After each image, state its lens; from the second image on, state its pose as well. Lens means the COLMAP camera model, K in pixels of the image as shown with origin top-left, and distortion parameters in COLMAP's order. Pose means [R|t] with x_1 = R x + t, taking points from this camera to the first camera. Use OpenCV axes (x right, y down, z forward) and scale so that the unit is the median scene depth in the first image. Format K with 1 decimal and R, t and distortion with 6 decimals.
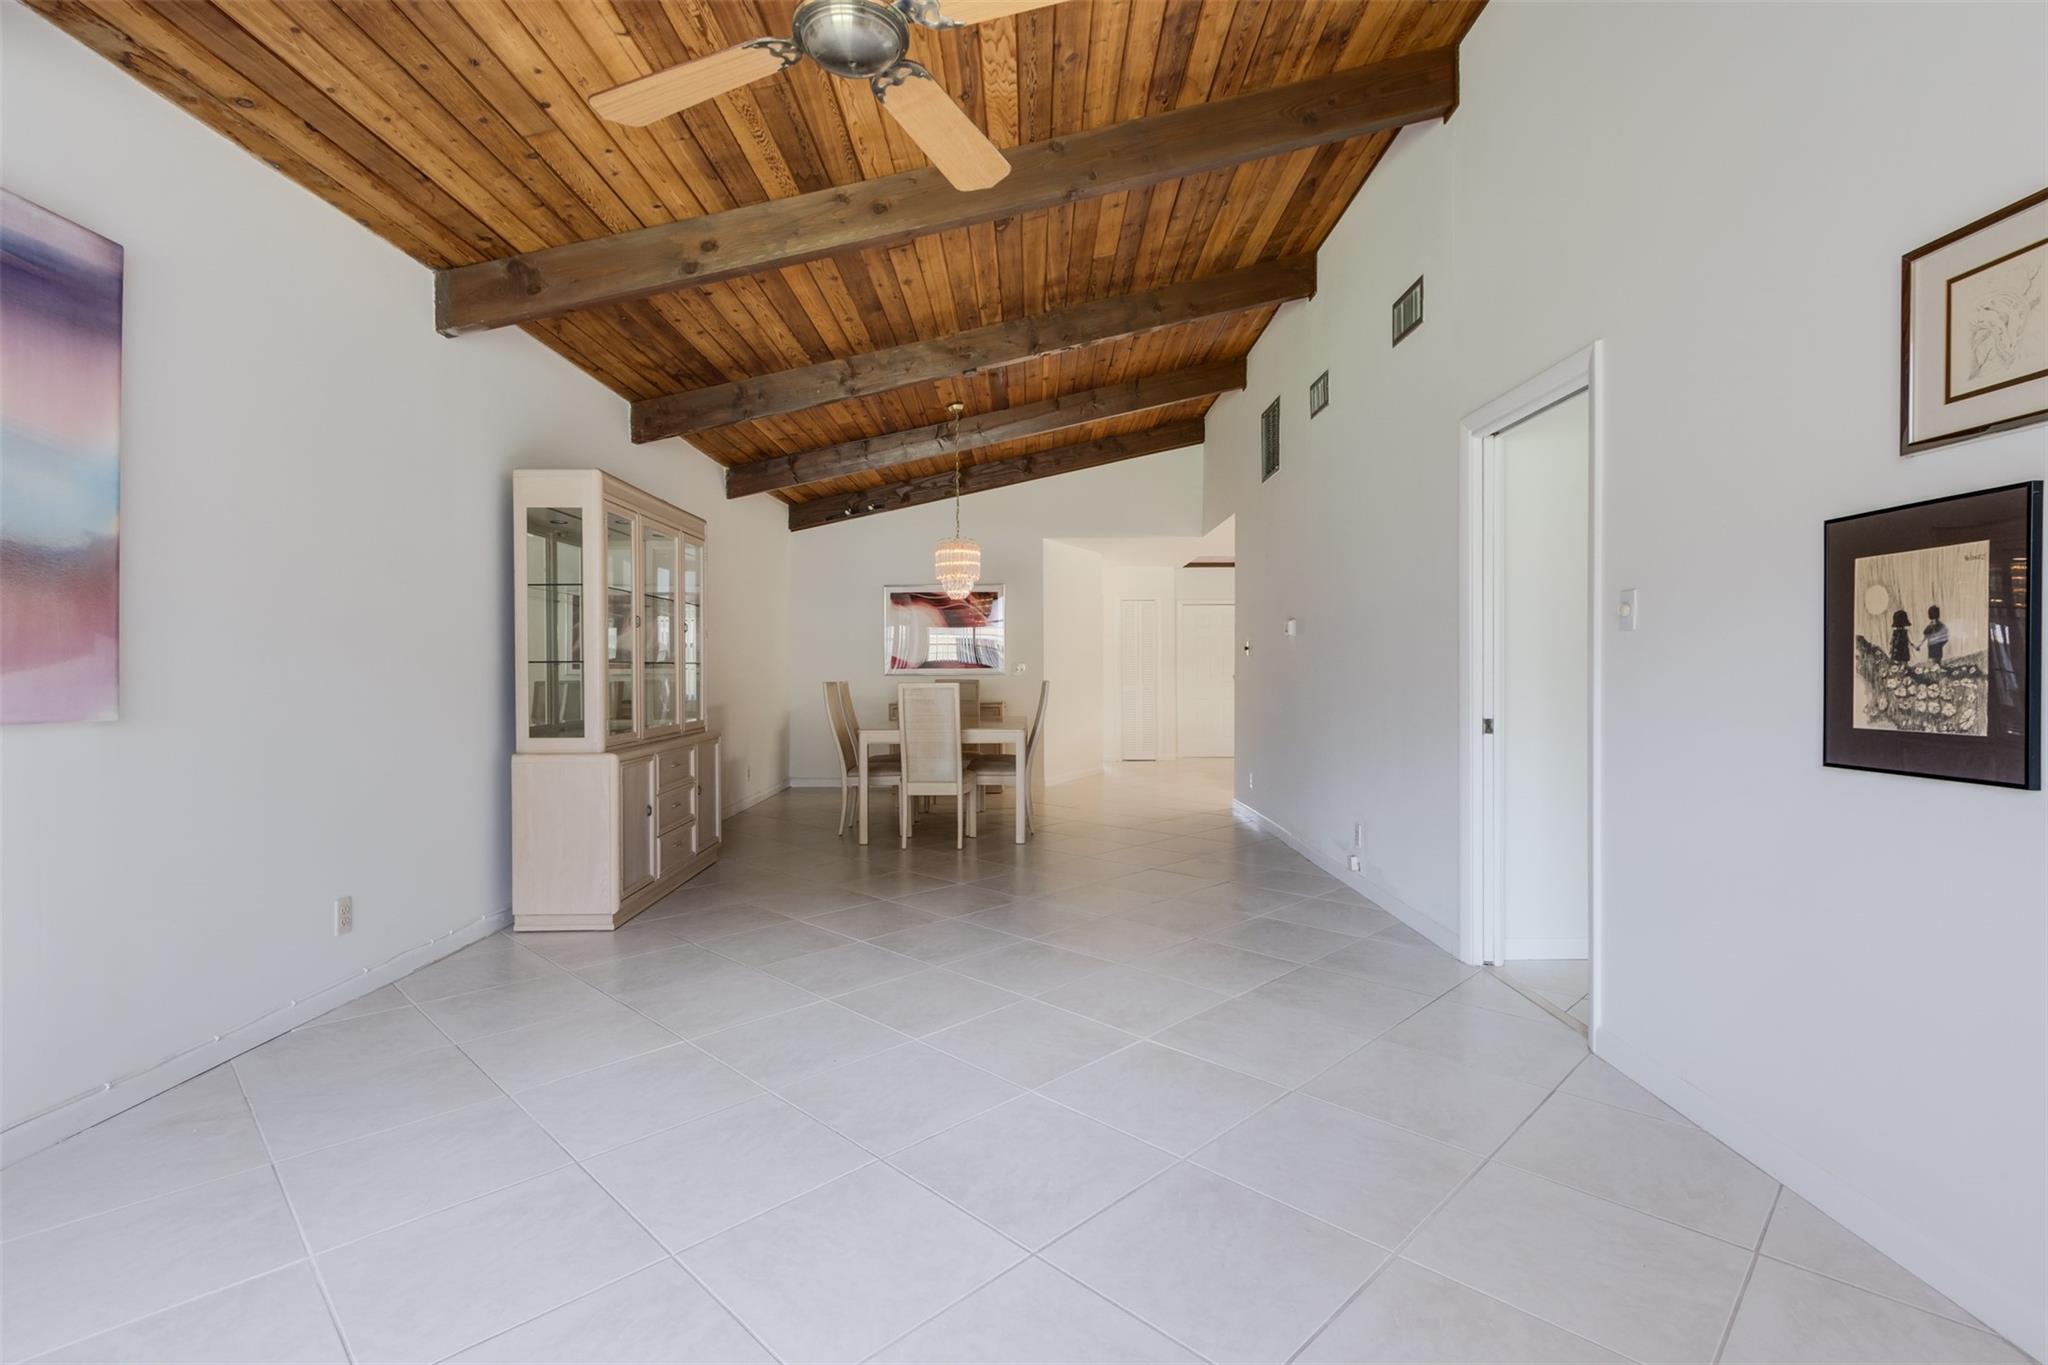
lens RADIAL K [[945.6, 0, 1029.1], [0, 945.6, 678.8], [0, 0, 1]] dist [0.005936, -0.002175]
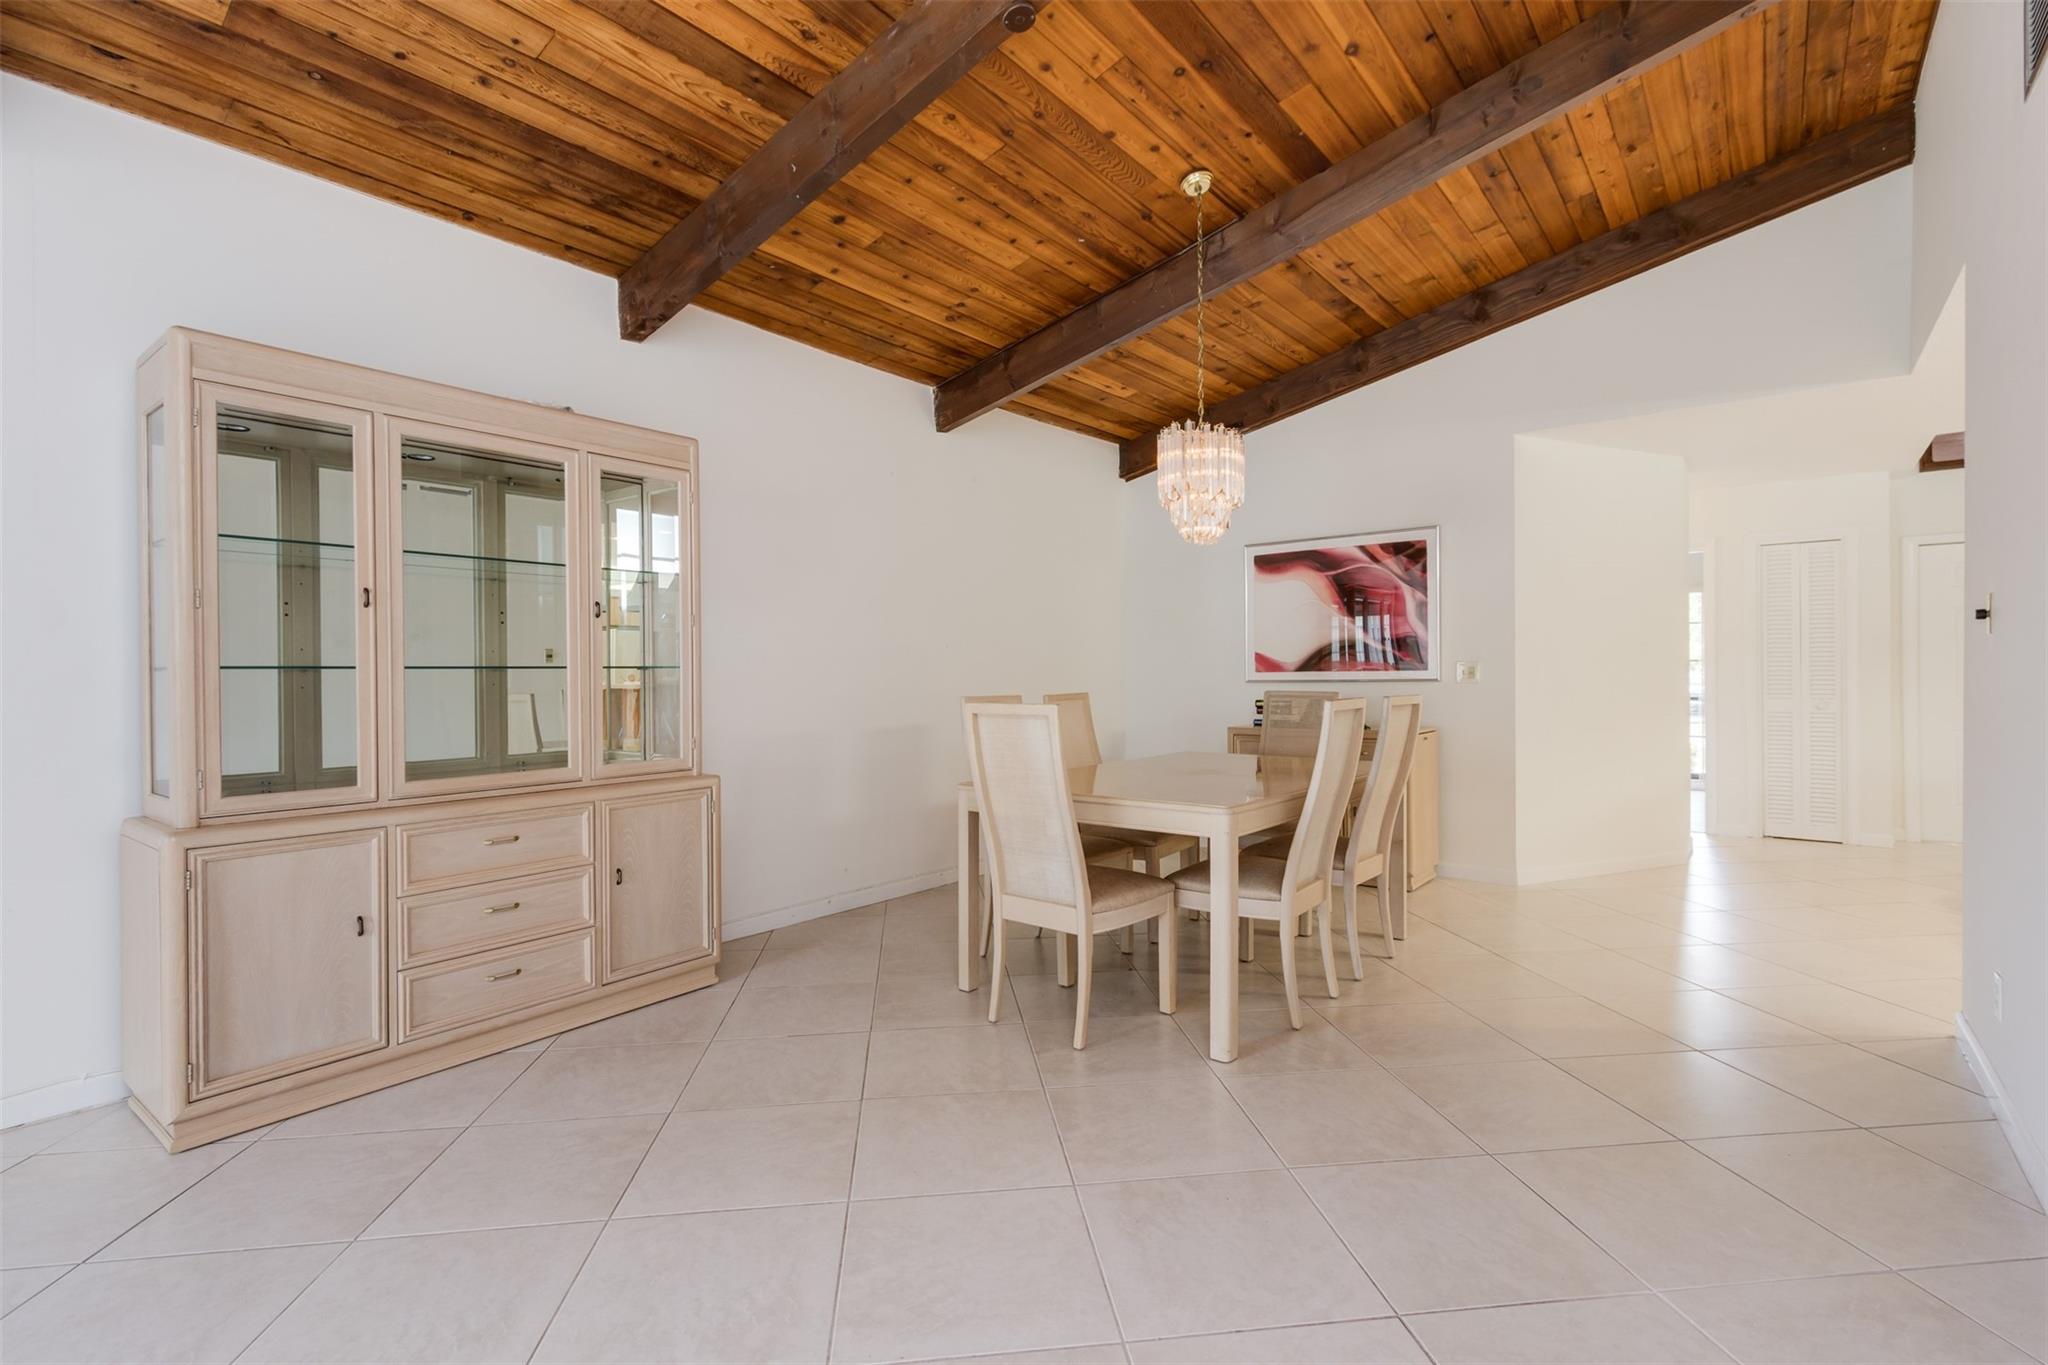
lens RADIAL K [[926.7, 0, 1031.1], [0, 926.7, 675.9], [0, 0, 1]] dist [0.001207, -0.000636]
pose [[0.782731, 0.001698, -0.622357, 0.281276], [-0.003519, 0.999992, -0.001698, -0.013356], [0.622350, 0.003519, 0.782731, 0.863143]]
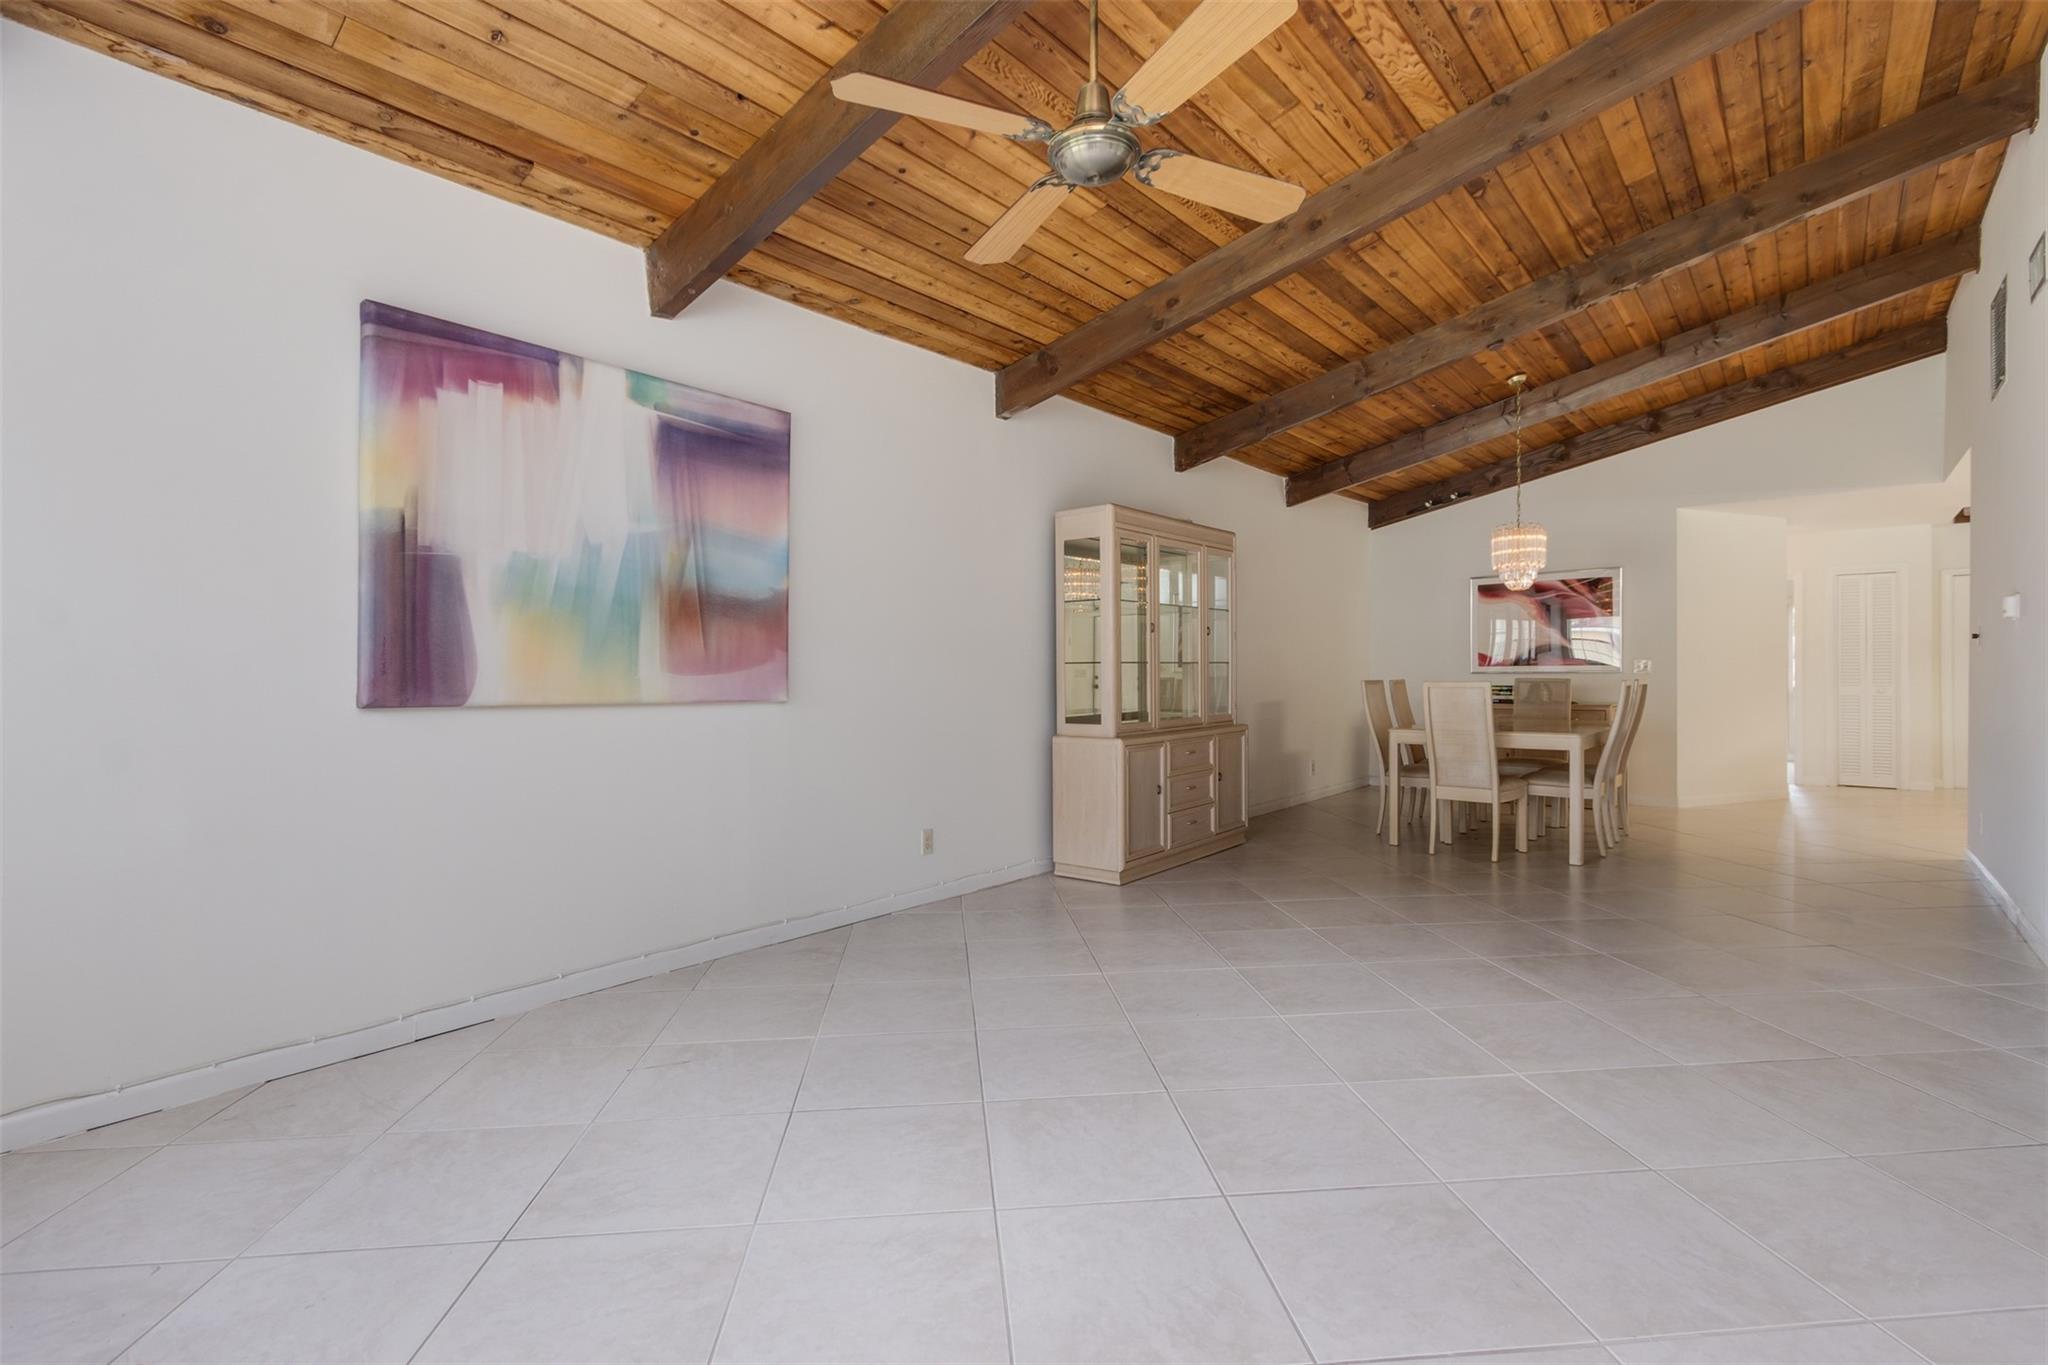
lens RADIAL K [[945.6, 0, 1029.1], [0, 945.6, 678.8], [0, 0, 1]] dist [0.005936, -0.002175]
pose [[0.770769, 0.004168, -0.637101, 0.229989], [-0.002792, 0.999991, 0.003164, -0.000798], [0.637109, -0.000660, 0.770773, -0.001341]]
